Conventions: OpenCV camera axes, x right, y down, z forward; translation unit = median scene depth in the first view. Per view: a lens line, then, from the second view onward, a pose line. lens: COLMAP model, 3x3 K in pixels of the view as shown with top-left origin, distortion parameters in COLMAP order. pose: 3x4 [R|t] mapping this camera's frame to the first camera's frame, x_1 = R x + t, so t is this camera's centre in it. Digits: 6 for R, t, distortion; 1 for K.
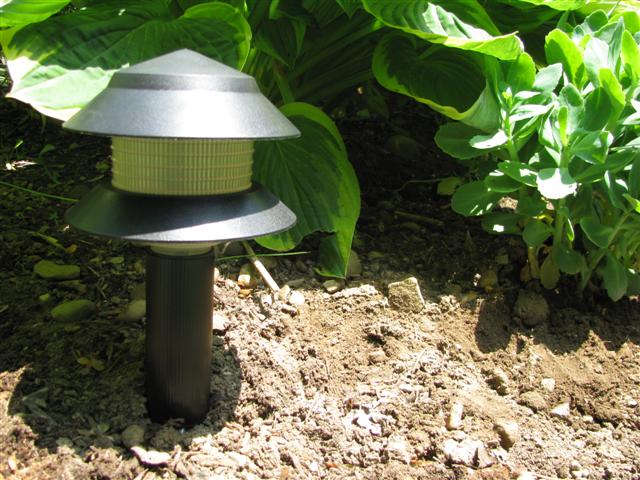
lens RADIAL K [[669.0, 0, 304.2], [0, 669.0, 239.6], [0, 0, 1]] dist [-0.216030, 0.211027]
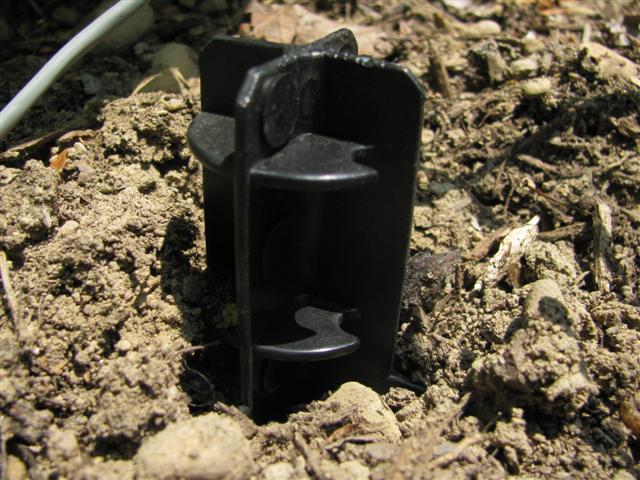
lens RADIAL K [[669.0, 0, 304.2], [0, 669.0, 239.6], [0, 0, 1]] dist [-0.216030, 0.211027]
pose [[0.999349, -0.036070, -0.001088, -0.137728], [0.034747, 0.953676, 0.298821, 0.102690], [-0.009741, -0.298664, 0.954309, 0.549404]]
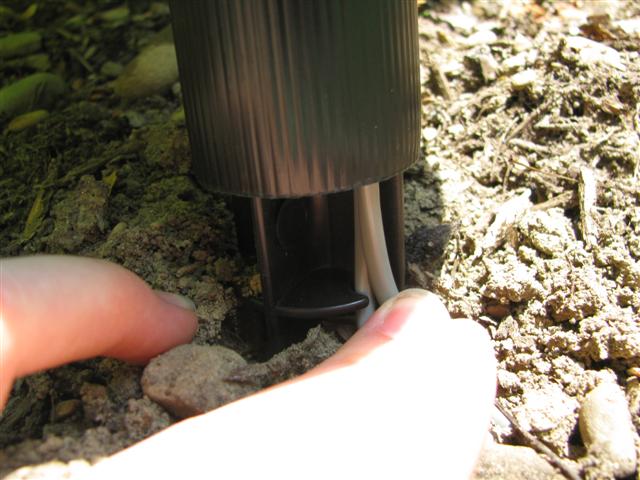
lens RADIAL K [[669.0, 0, 304.2], [0, 669.0, 239.6], [0, 0, 1]] dist [-0.216030, 0.211027]
pose [[0.989297, -0.115642, -0.088980, -0.123433], [0.132301, 0.968108, 0.212752, 0.118402], [0.061539, -0.222247, 0.973046, 0.514999]]
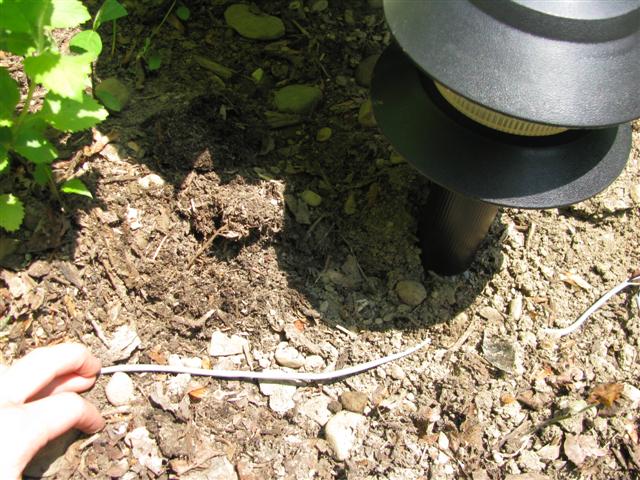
lens RADIAL K [[669.0, 0, 304.2], [0, 669.0, 239.6], [0, 0, 1]] dist [-0.216030, 0.211027]
pose [[0.998226, 0.050785, -0.031082, -0.277808], [-0.018399, 0.759567, 0.650169, -0.305706], [0.056628, -0.648444, 0.759153, 0.160862]]
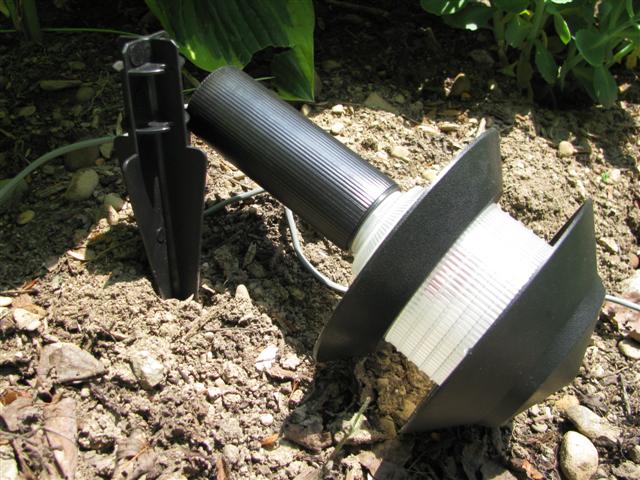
lens RADIAL K [[669.0, 0, 304.2], [0, 669.0, 239.6], [0, 0, 1]] dist [-0.216030, 0.211027]
pose [[0.970066, -0.158467, 0.184013, -0.131420], [0.080149, 0.924209, 0.373381, -0.096143], [-0.229235, -0.347456, 0.909245, 0.152641]]
